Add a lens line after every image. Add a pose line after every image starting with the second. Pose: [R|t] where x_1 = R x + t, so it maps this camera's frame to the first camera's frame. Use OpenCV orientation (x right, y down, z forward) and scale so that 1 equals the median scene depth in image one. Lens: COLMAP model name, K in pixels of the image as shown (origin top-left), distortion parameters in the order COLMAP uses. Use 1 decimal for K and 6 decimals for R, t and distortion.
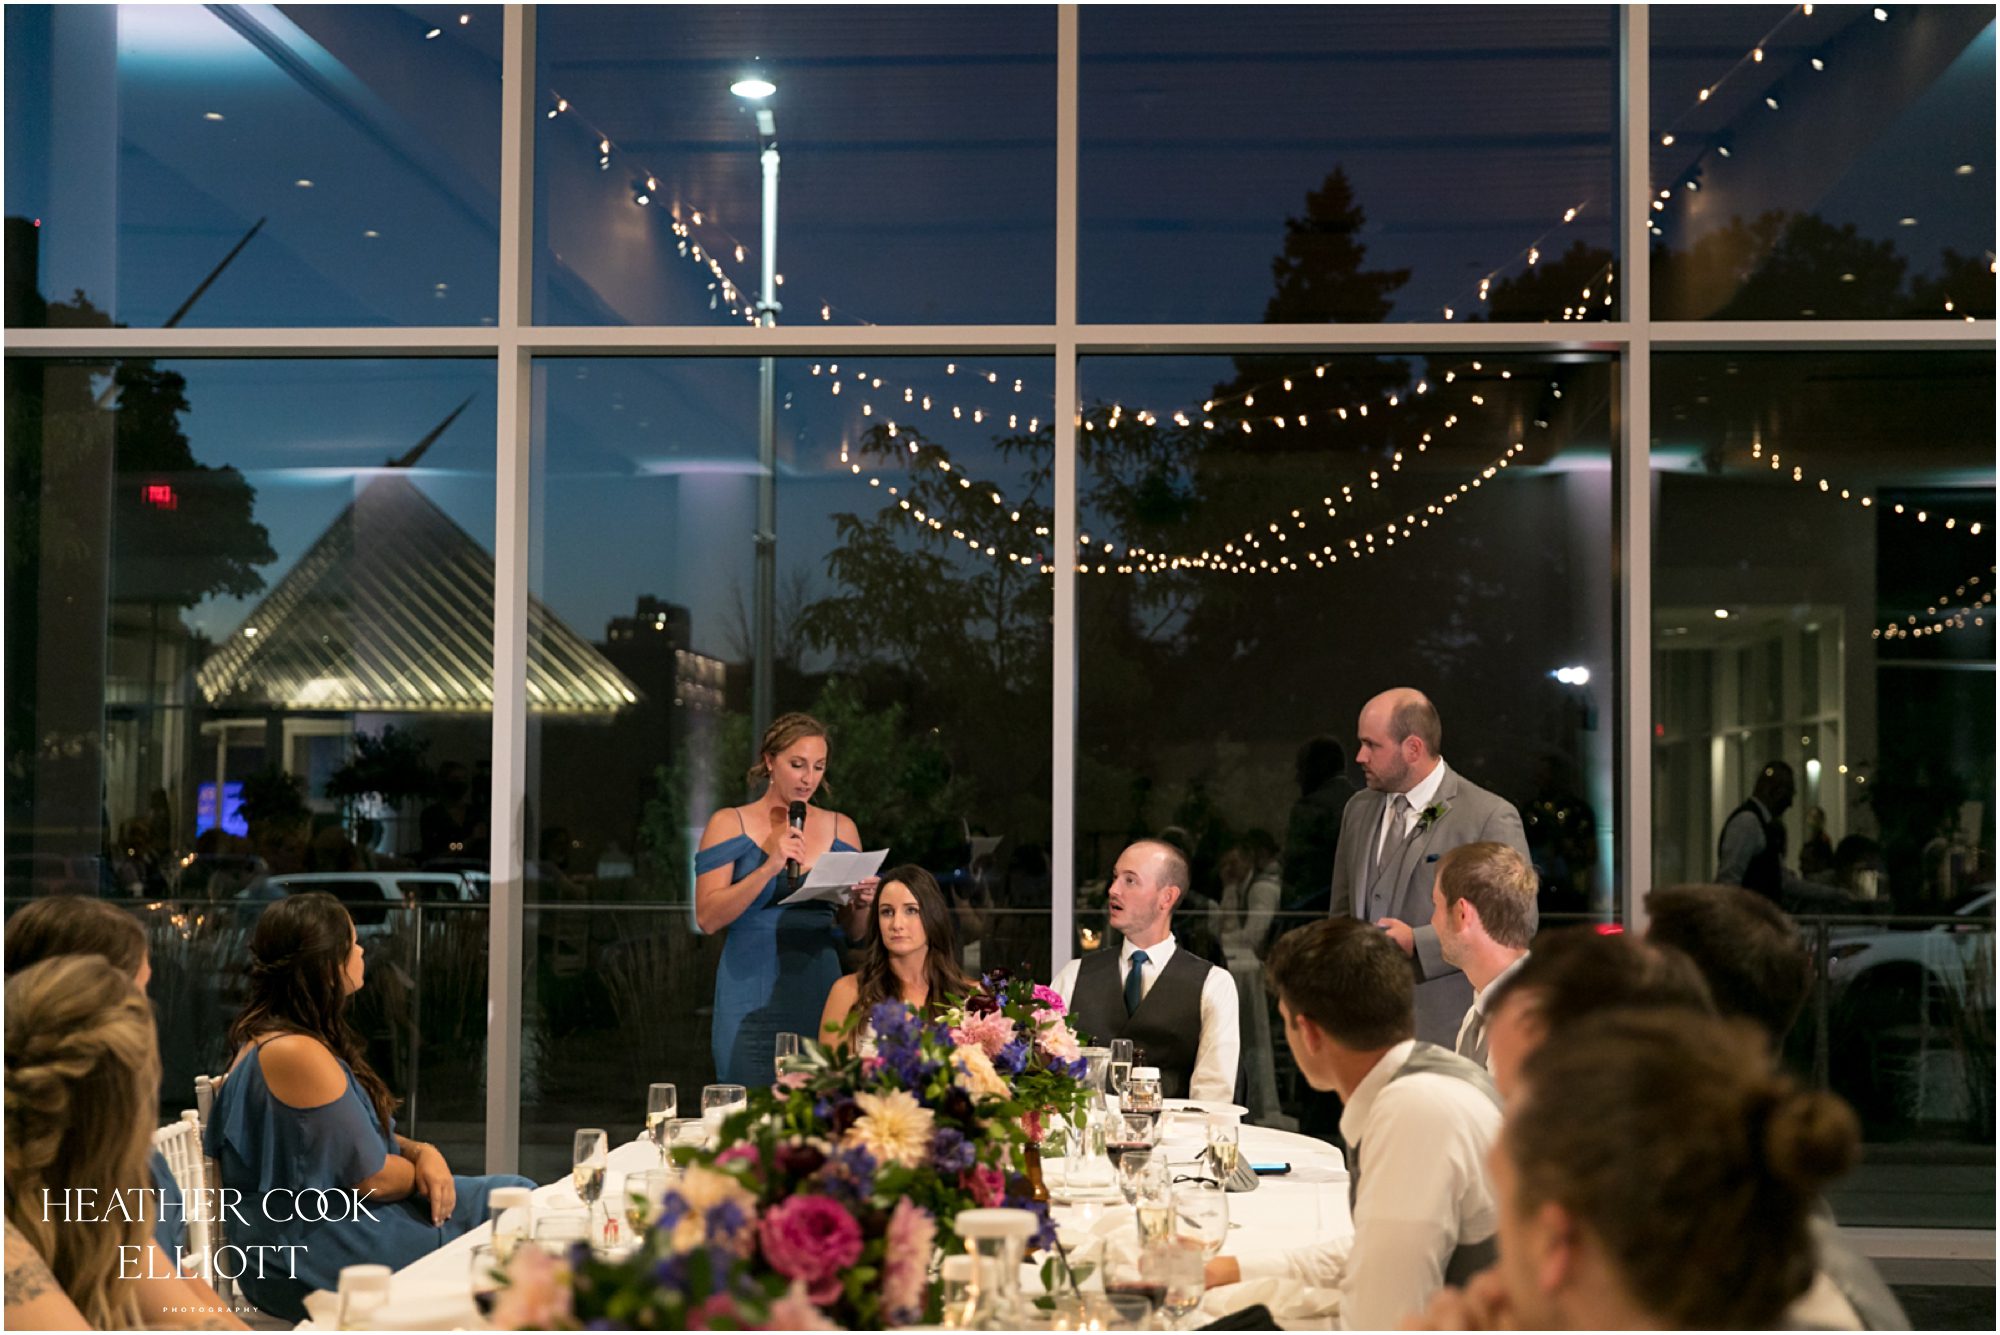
lens RADIAL K [[4019.7, 0, 1005.5], [0, 4019.7, 666.0], [0, 0, 1]] dist [-0.080675, 0.000000]
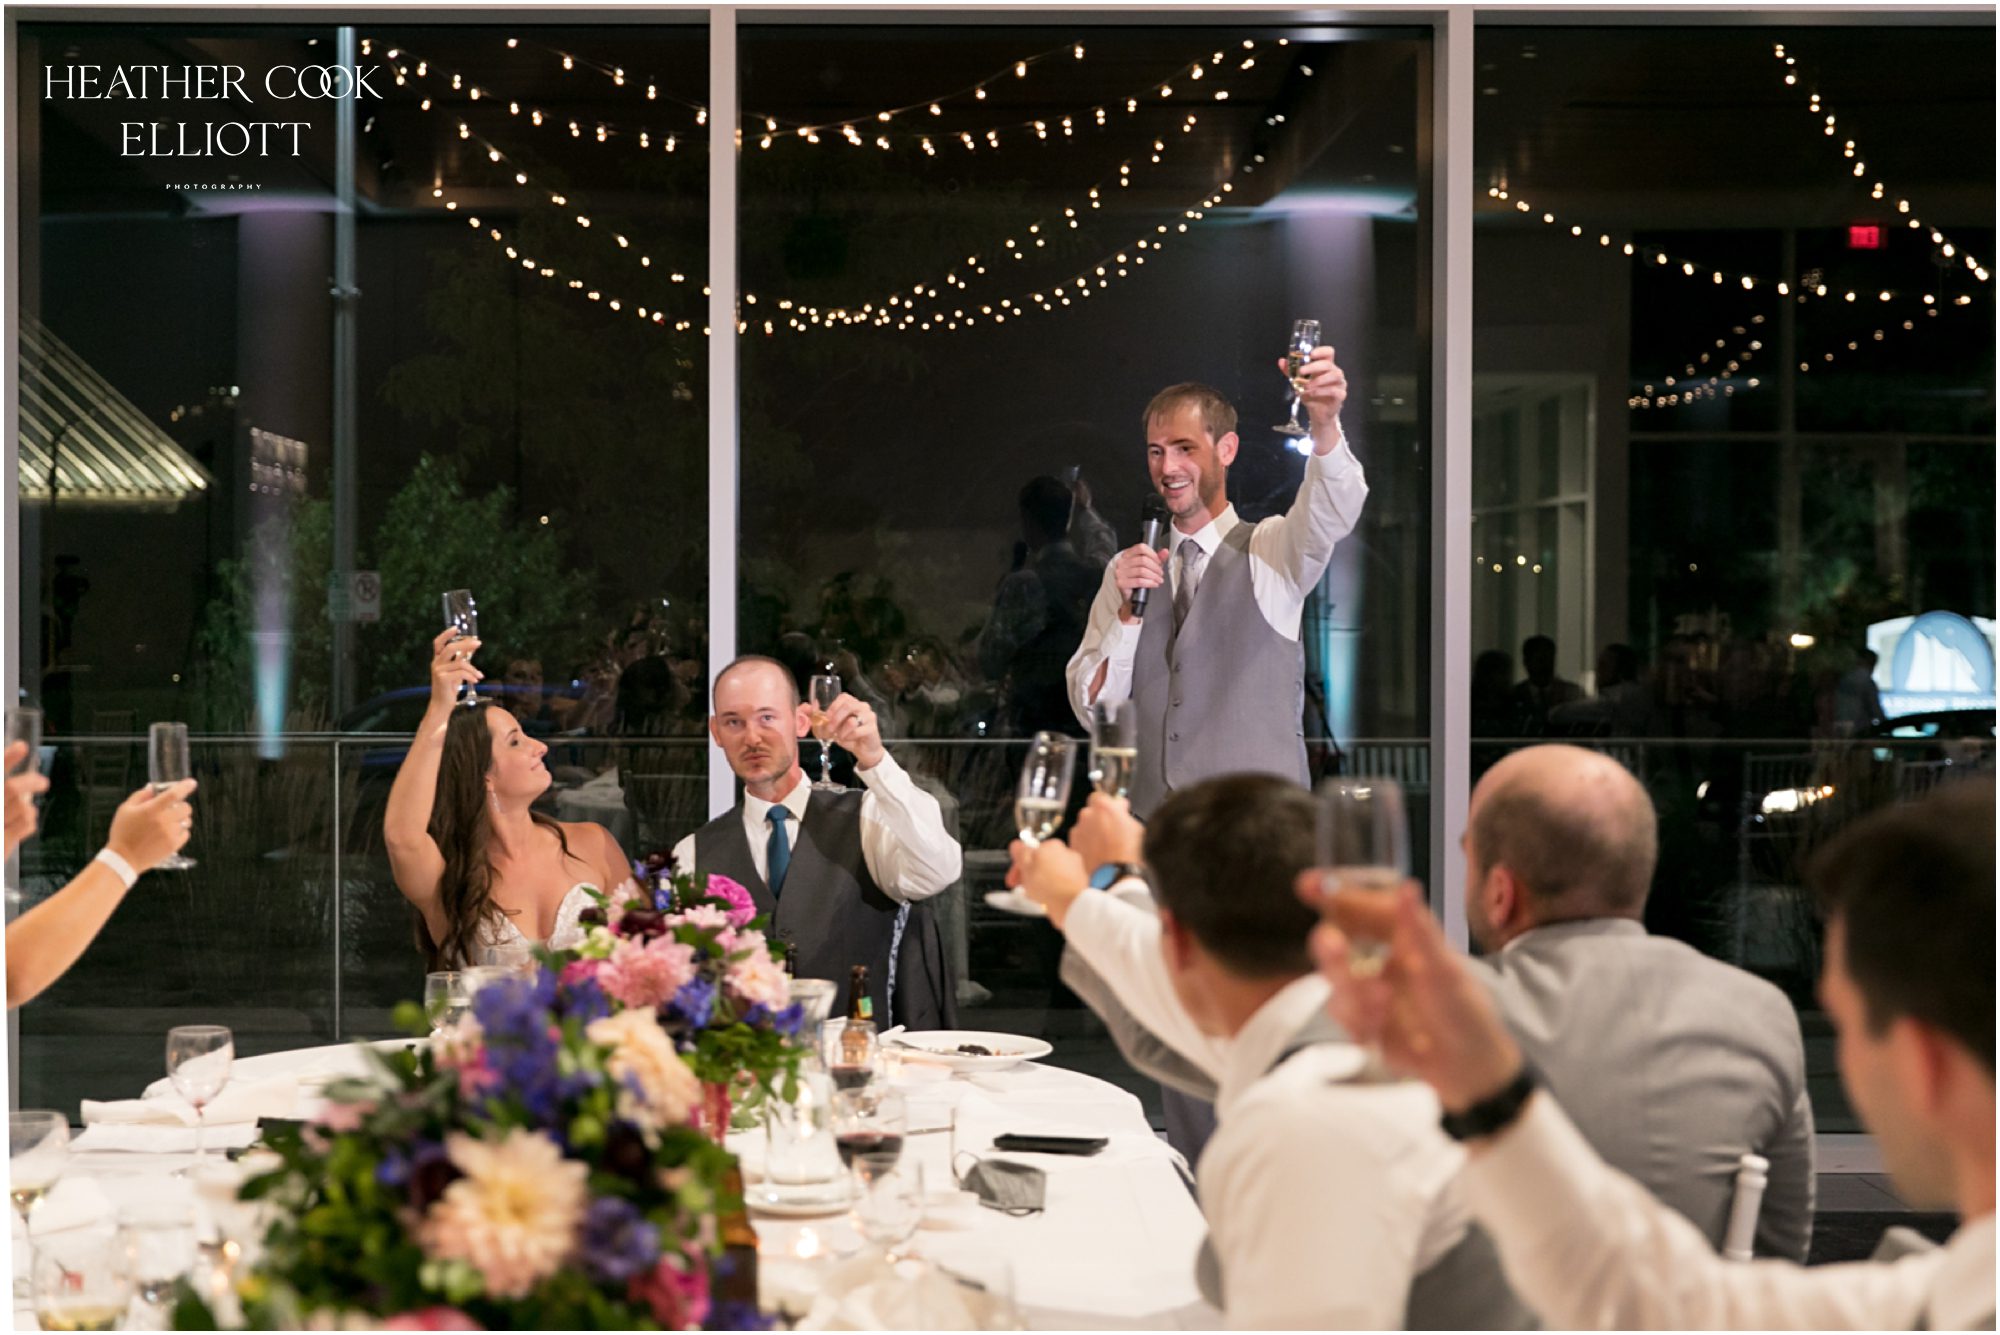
lens RADIAL K [[4019.7, 0, 992.9], [0, 4019.7, 677.7], [0, 0, 1]] dist [-0.080675, 0.000000]
pose [[0.995452, -0.006748, 0.095021, -0.005357], [0.001465, 0.998454, 0.055566, 0.003325], [-0.095250, -0.055174, 0.993923, 0.164598]]
